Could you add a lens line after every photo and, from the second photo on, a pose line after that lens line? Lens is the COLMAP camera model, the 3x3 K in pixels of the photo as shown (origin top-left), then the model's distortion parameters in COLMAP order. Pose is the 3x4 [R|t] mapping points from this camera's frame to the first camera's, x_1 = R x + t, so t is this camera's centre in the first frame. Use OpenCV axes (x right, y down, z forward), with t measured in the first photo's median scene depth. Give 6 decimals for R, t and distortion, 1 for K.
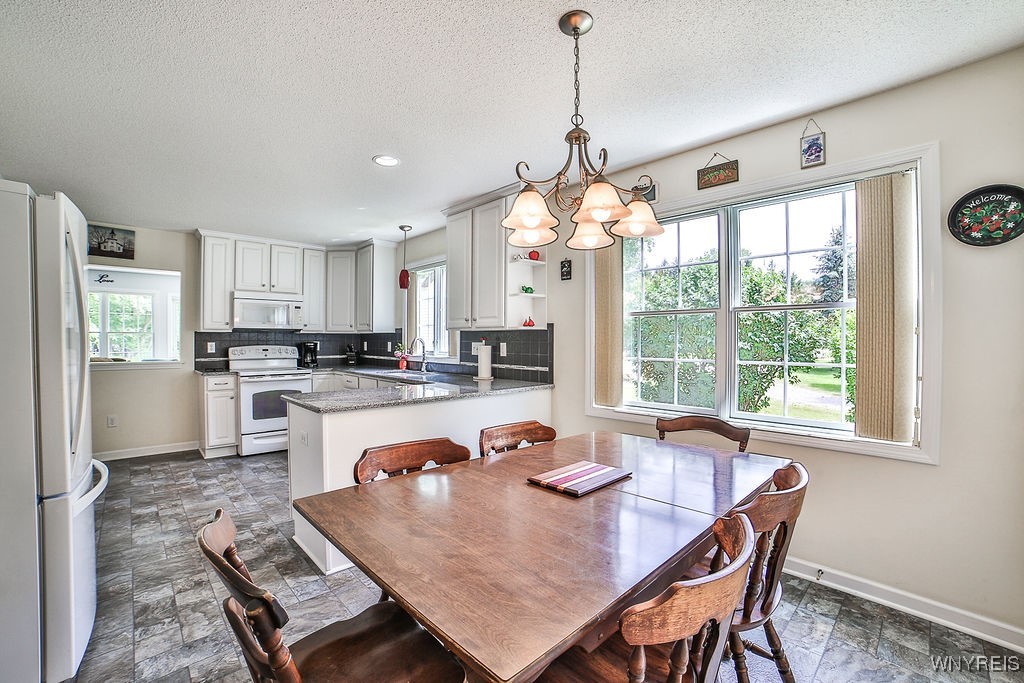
lens RADIAL K [[441.3, 0, 512.0], [0, 441.3, 341.5], [0, 0, 1]] dist [-0.114744, 0.049279]
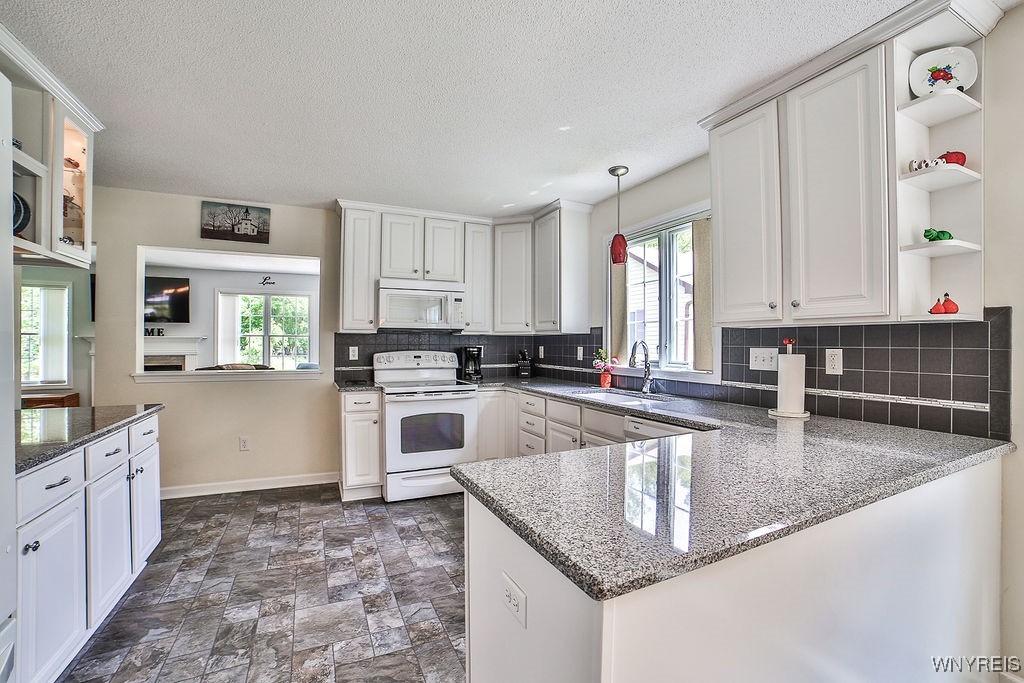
lens RADIAL K [[441.3, 0, 512.0], [0, 441.3, 341.5], [0, 0, 1]] dist [-0.114744, 0.049279]
pose [[0.952229, -0.000724, -0.305382, -0.193597], [-0.002206, 0.999955, -0.009251, -0.000554], [0.305375, 0.009482, 0.952185, 0.331547]]
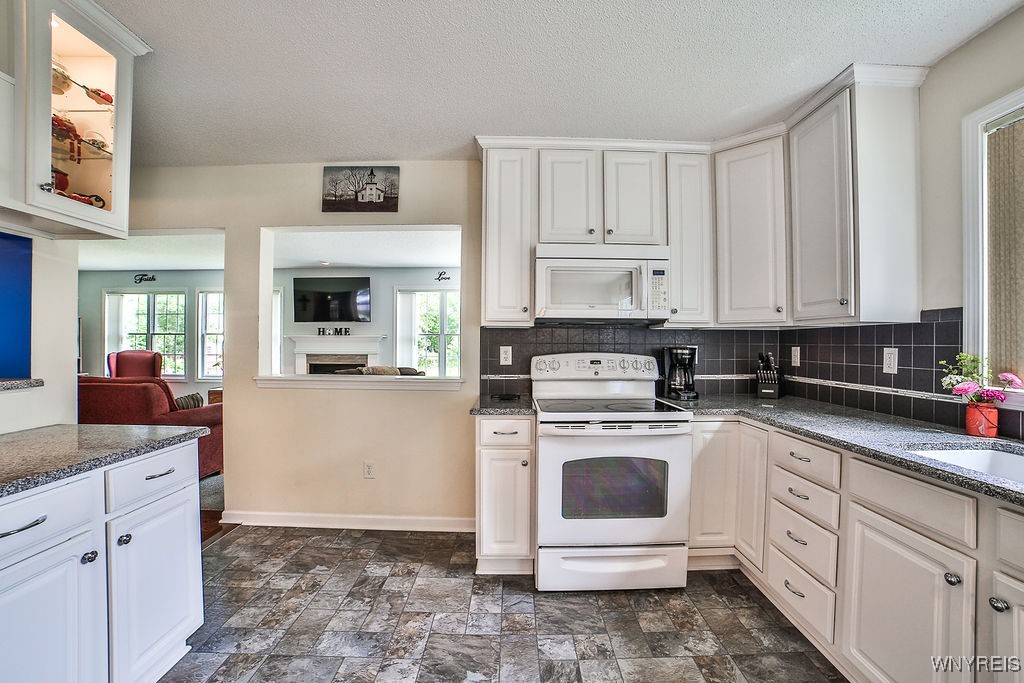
lens RADIAL K [[441.3, 0, 512.0], [0, 441.3, 341.5], [0, 0, 1]] dist [-0.114744, 0.049279]
pose [[0.733251, -0.000840, -0.679957, -0.320882], [-0.006496, 0.999945, -0.008240, 0.000612], [0.679927, 0.010459, 0.733205, 0.595604]]
